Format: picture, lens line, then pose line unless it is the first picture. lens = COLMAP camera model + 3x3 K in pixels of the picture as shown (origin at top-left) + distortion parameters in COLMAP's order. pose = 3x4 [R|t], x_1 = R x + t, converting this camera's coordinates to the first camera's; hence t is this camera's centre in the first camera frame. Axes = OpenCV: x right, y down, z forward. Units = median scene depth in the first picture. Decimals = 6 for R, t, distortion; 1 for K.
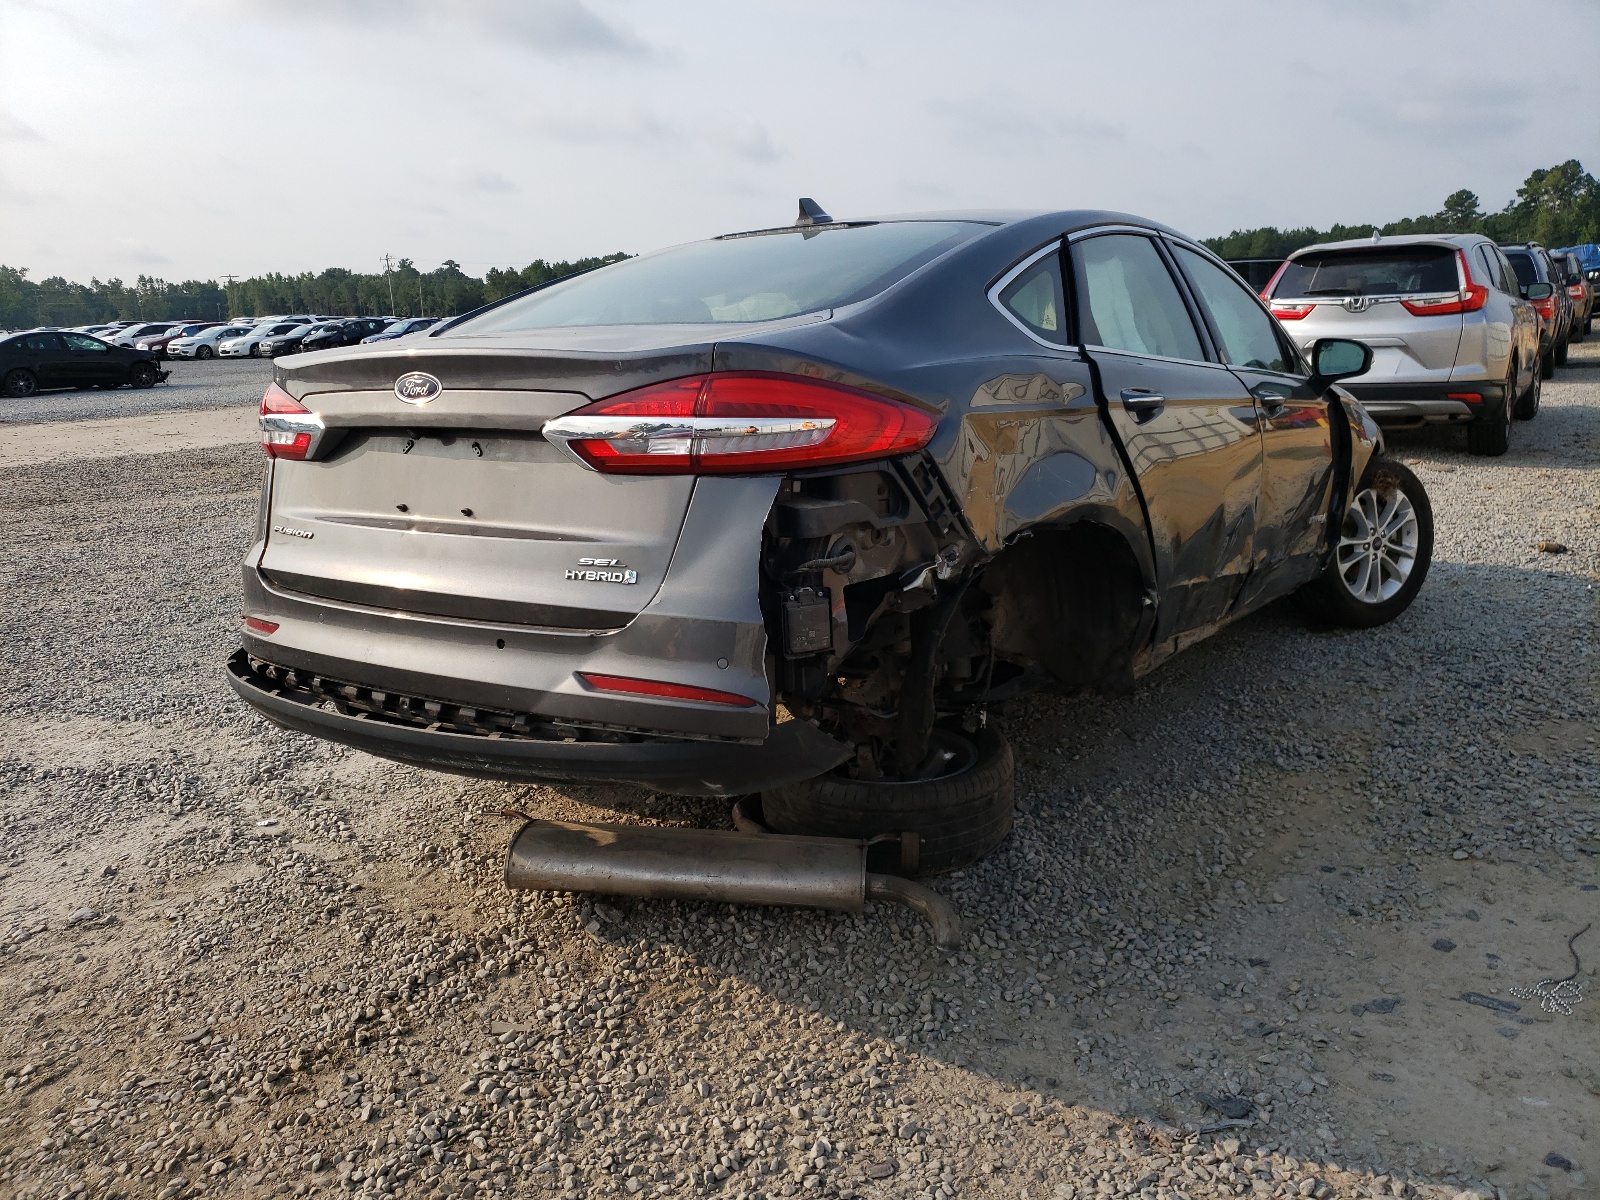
lens RADIAL K [[1217.7, 0, 800.8], [0, 1217.7, 575.0], [0, 0, 1]] dist [0.005340, 0.032158]
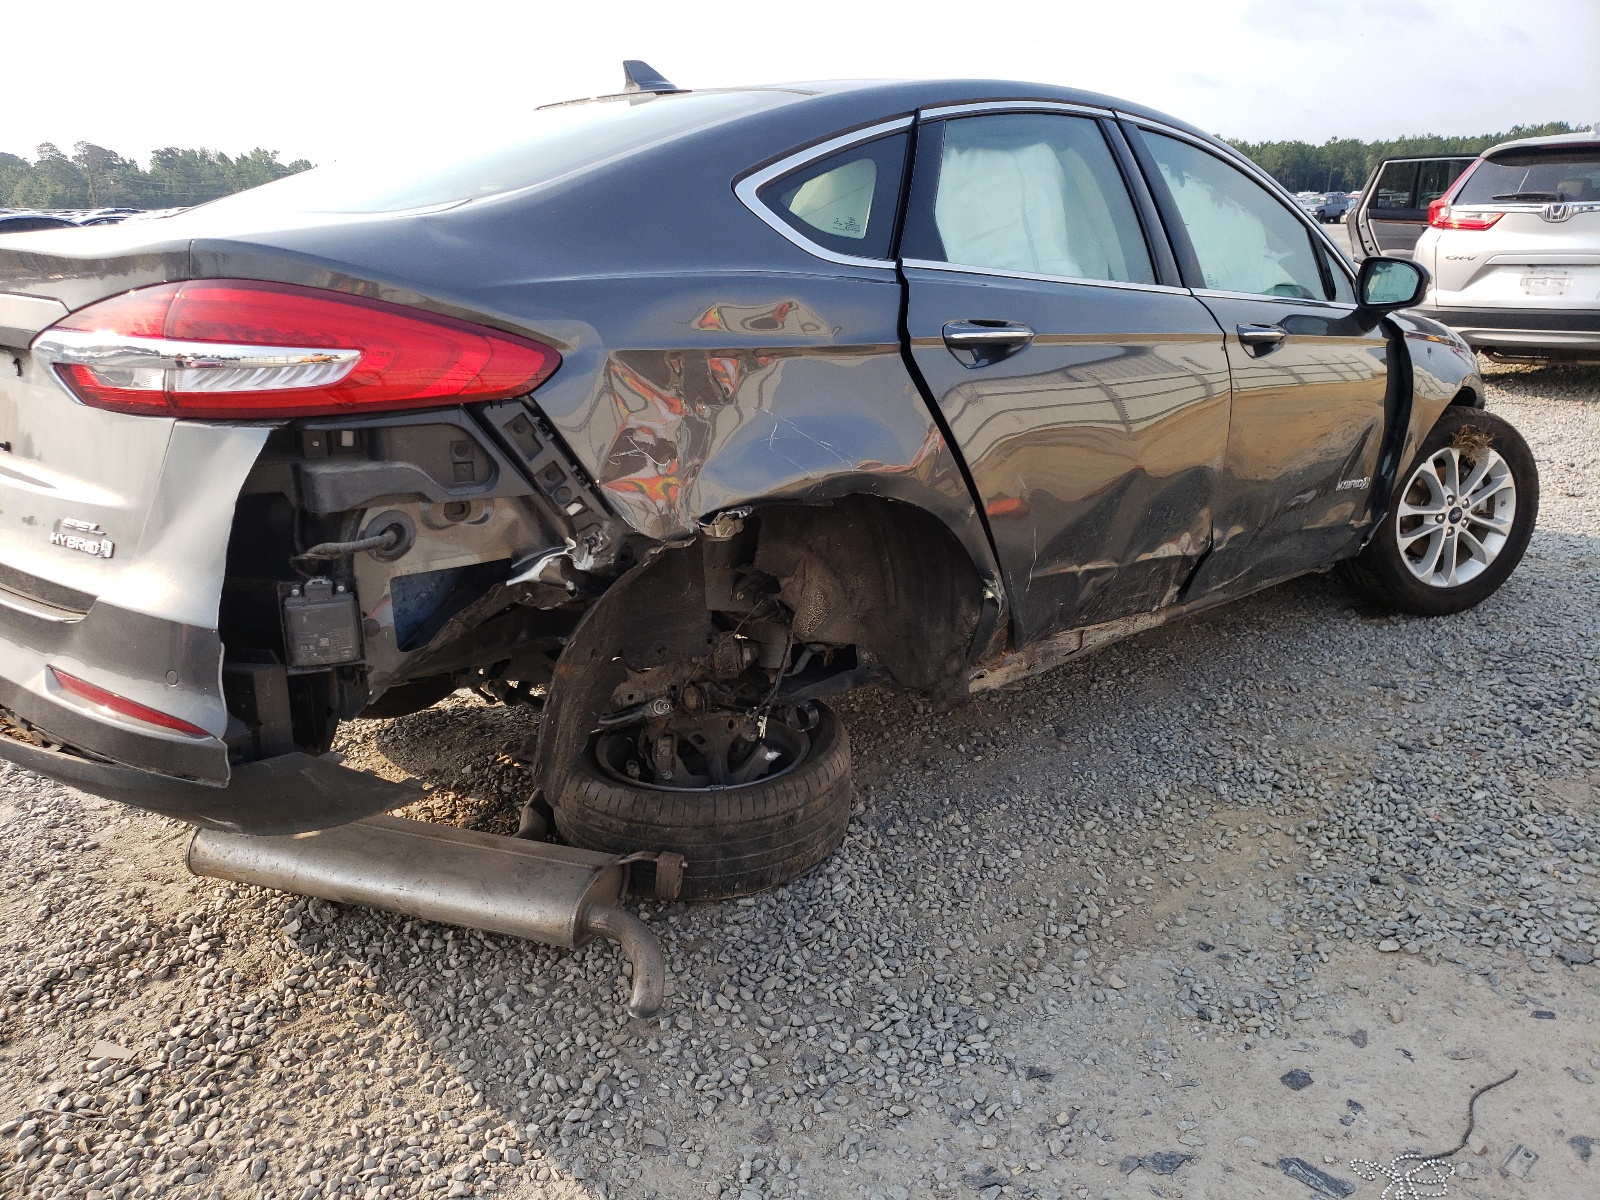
lens RADIAL K [[1217.5, 0, 800.0], [0, 1217.5, 600.0], [0, 0, 1]] dist [0.021402, 0.007396]
pose [[0.986567, 0.071796, -0.146733, 0.271753], [-0.056946, 0.993049, 0.103013, -0.047706], [0.153109, -0.093274, 0.983798, 0.201735]]
